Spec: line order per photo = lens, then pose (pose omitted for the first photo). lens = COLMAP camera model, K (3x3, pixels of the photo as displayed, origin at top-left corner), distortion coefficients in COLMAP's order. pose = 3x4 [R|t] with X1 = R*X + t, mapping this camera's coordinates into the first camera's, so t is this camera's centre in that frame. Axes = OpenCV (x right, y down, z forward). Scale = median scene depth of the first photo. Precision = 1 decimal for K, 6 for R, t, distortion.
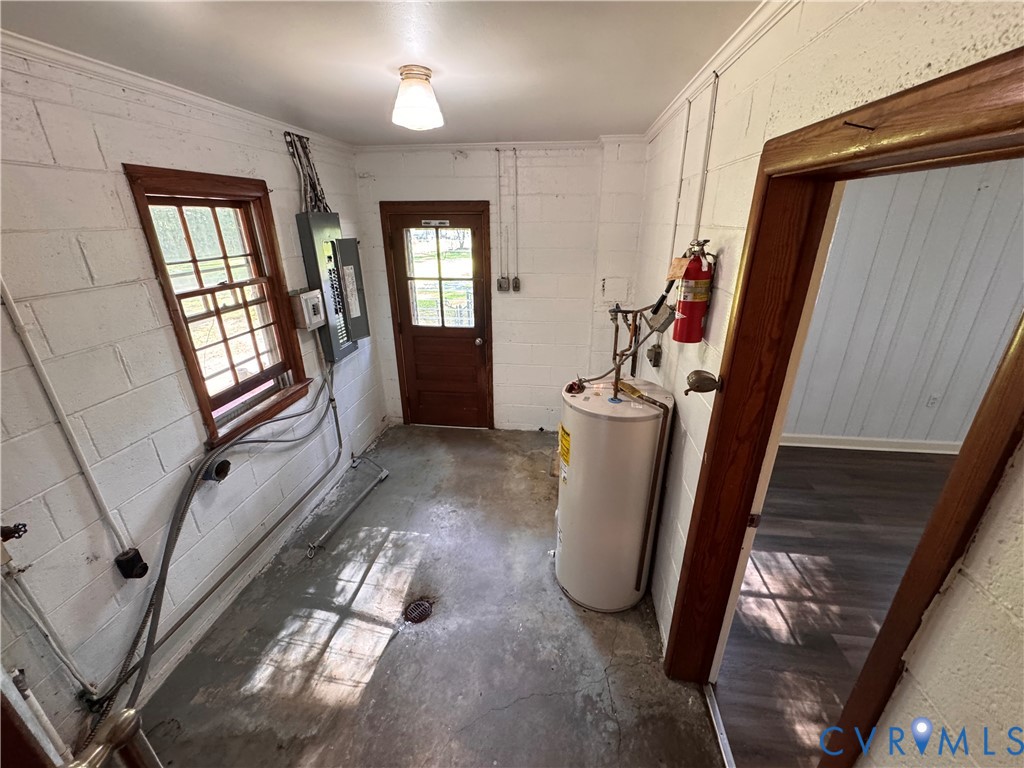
lens RADIAL K [[418.0, 0, 512.9], [0, 418.0, 385.0], [0, 0, 1]] dist [0.000166, 0.000005]
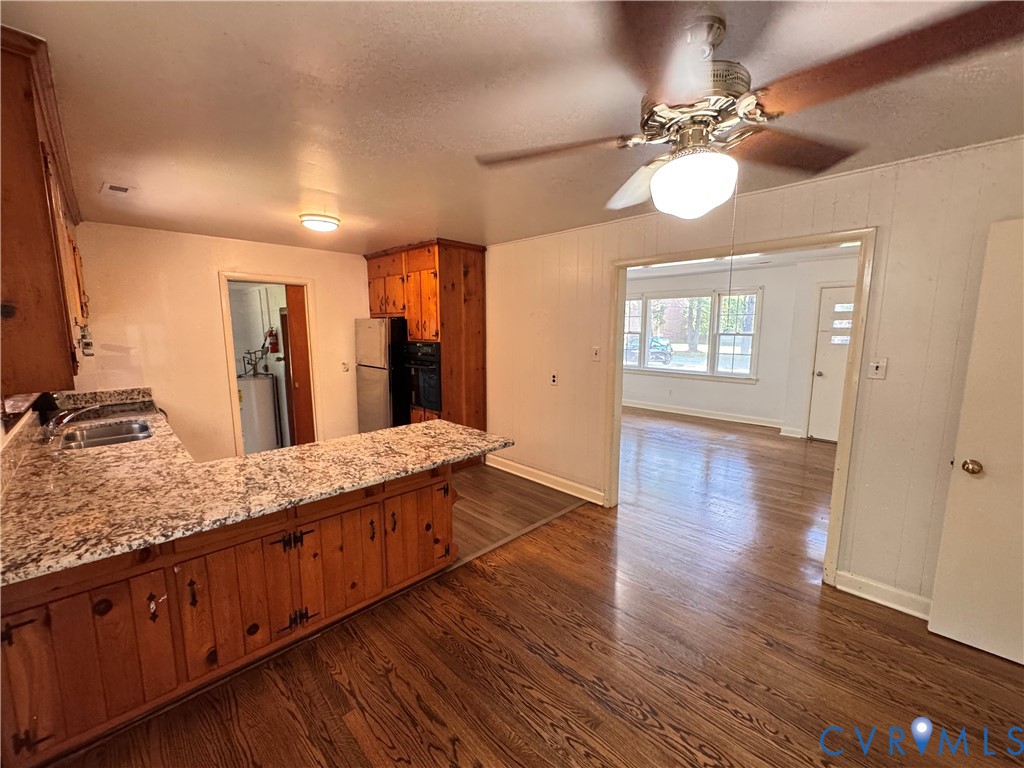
lens RADIAL K [[418.0, 0, 512.6], [0, 418.0, 384.6], [0, 0, 1]] dist [0.000166, 0.000005]
pose [[0.622149, -0.103632, 0.776010, -1.221858], [0.289833, 0.951264, -0.105331, 1.214994], [-0.727274, 0.290445, 0.621864, -2.883182]]
